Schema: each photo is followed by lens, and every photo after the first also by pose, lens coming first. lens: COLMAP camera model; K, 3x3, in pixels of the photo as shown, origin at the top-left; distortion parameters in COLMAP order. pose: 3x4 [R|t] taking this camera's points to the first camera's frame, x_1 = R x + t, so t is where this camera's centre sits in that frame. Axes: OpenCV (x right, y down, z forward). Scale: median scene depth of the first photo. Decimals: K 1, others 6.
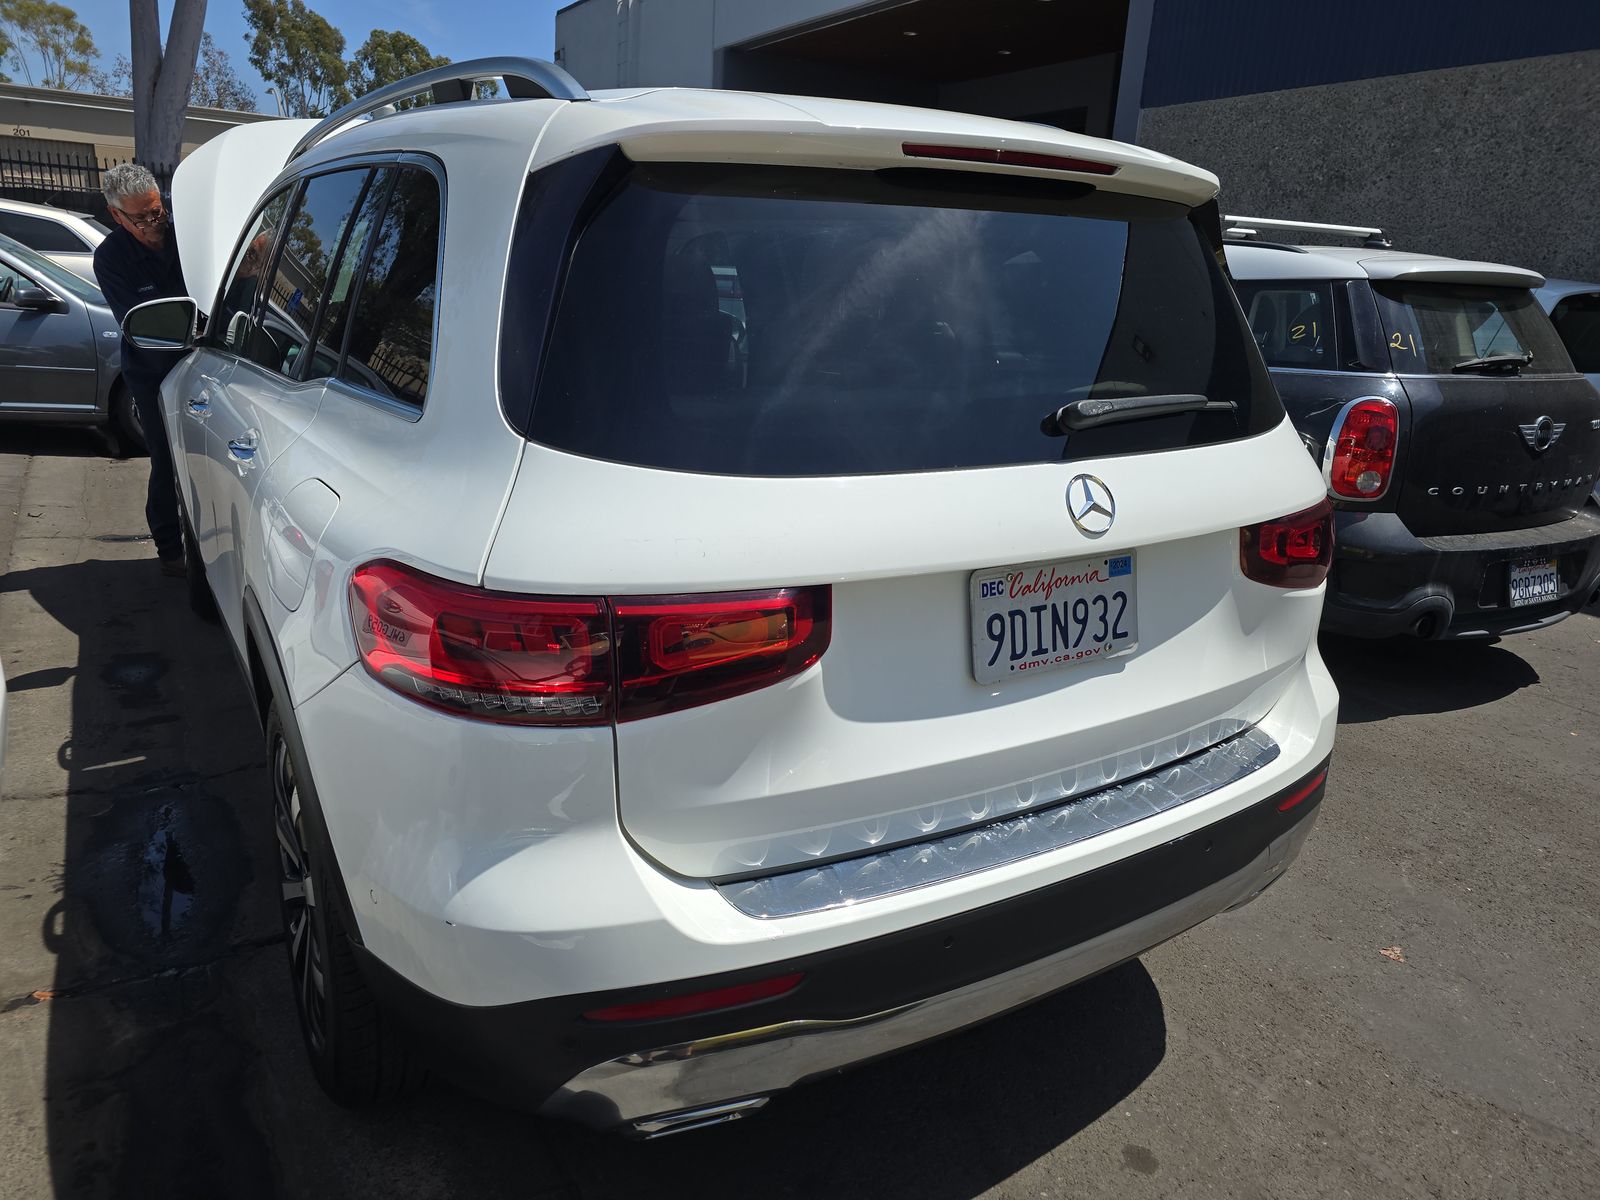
lens RADIAL K [[1074.4, 0, 801.4], [0, 1074.4, 601.8], [0, 0, 1]] dist [0.032766, -0.023724]
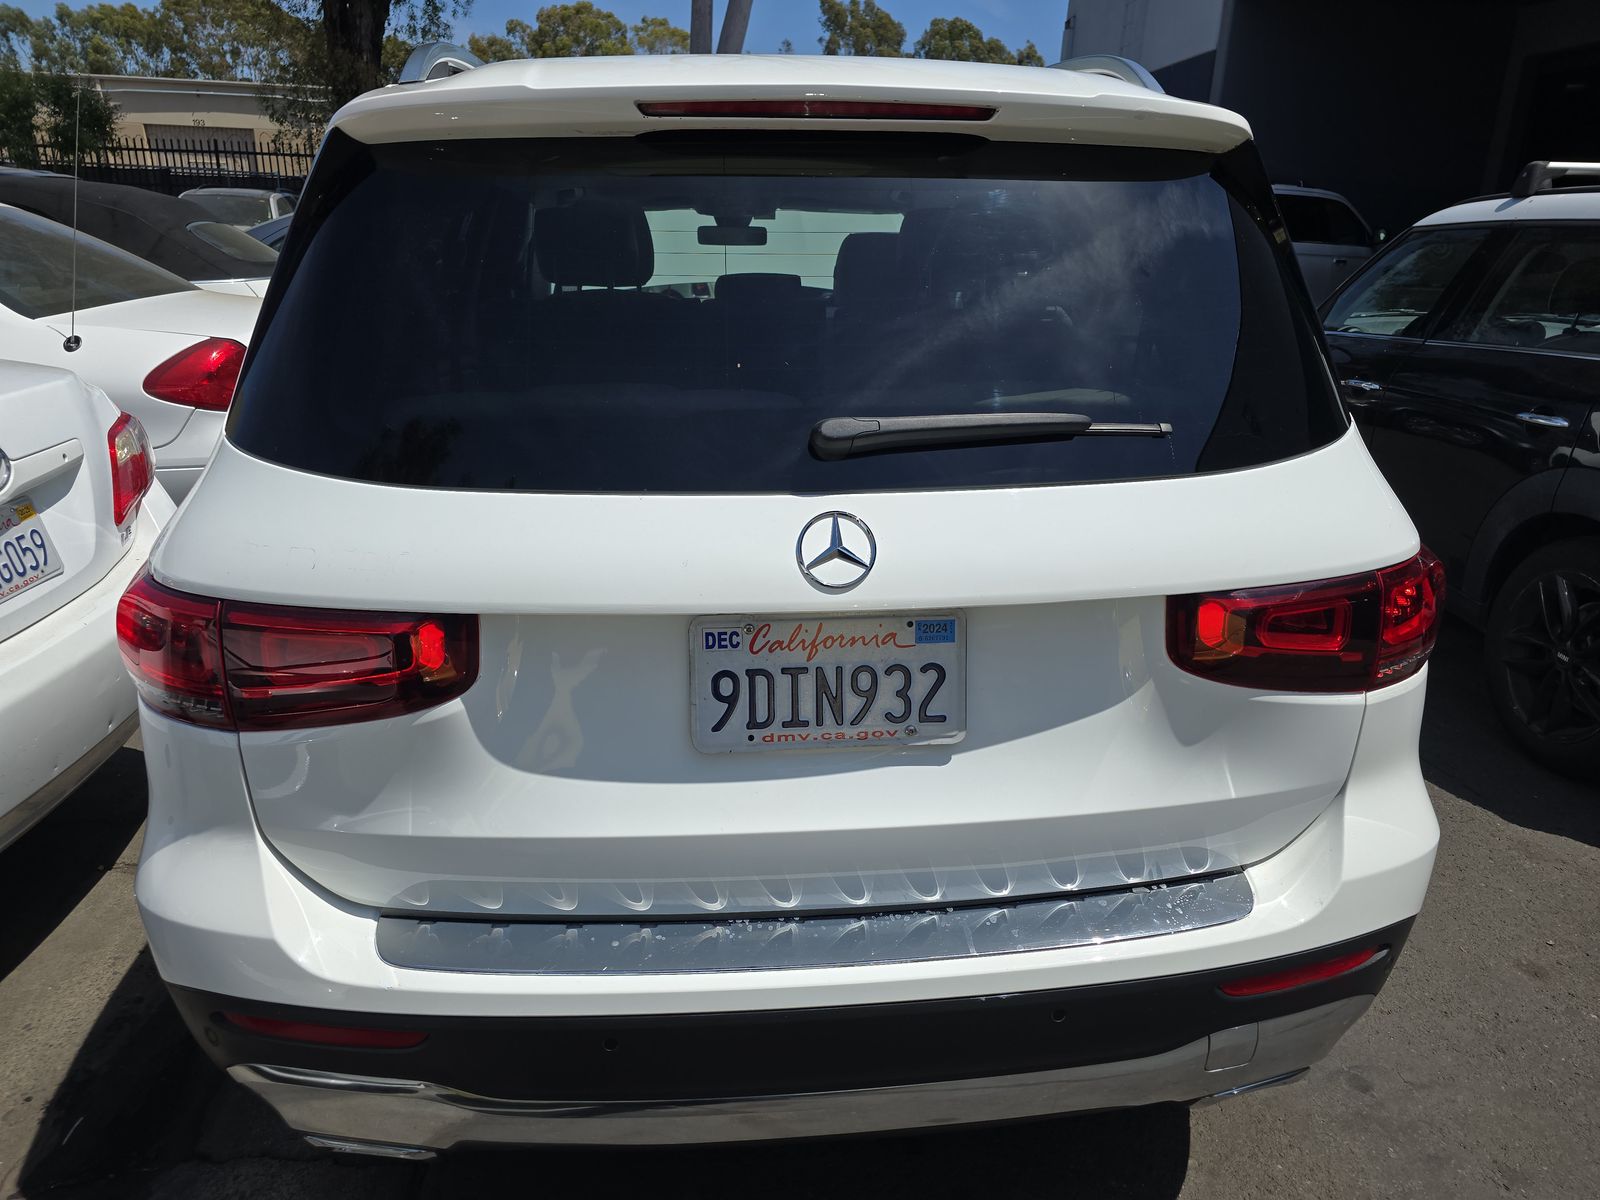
lens RADIAL K [[1074.4, 0, 805.9], [0, 1074.4, 596.3], [0, 0, 1]] dist [0.032766, -0.023724]
pose [[0.898175, 0.112774, -0.424928, 0.563979], [-0.105563, 0.993585, 0.040562, -0.082907], [0.426777, 0.008425, 0.904318, 0.273270]]
